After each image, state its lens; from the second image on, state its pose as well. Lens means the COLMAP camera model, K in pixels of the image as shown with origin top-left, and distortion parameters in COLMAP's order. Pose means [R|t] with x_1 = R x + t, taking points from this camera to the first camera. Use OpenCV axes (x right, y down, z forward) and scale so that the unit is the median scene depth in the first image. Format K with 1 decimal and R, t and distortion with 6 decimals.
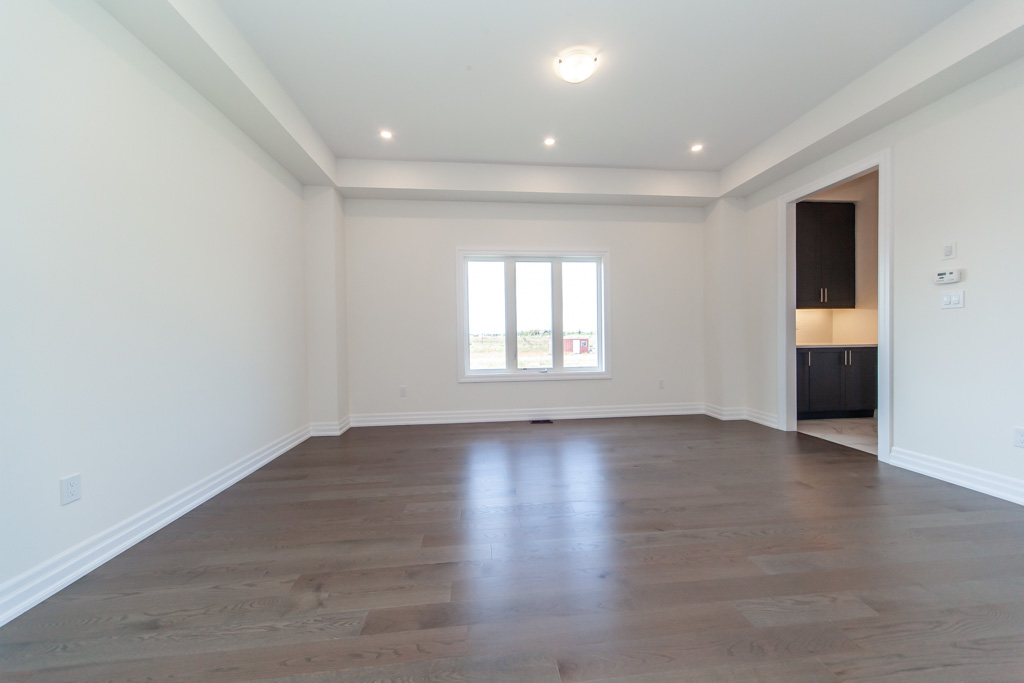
lens RADIAL K [[345.0, 0, 495.2], [0, 345.0, 344.4], [0, 0, 1]] dist [0.000019, -0.000068]
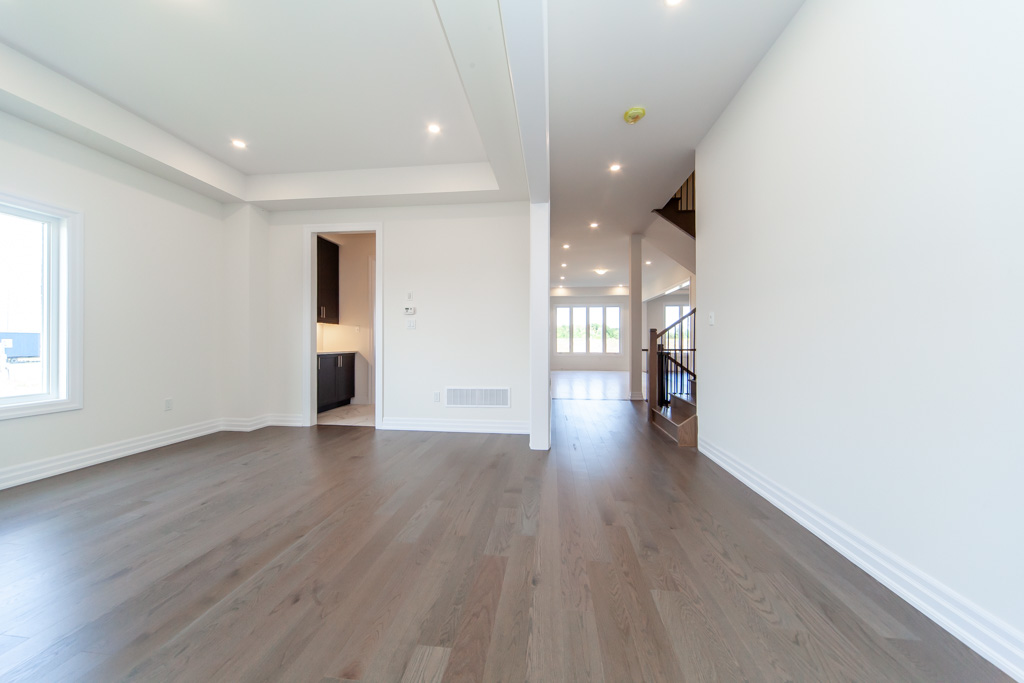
lens RADIAL K [[352.6, 0, 512.0], [0, 352.6, 341.5], [0, 0, 1]] dist [0.001463, 0.000098]
pose [[0.208802, 0.015339, 0.977838, -0.182464], [0.019185, 0.999620, -0.019777, 0.002173], [-0.977770, 0.022890, 0.208428, 0.078916]]
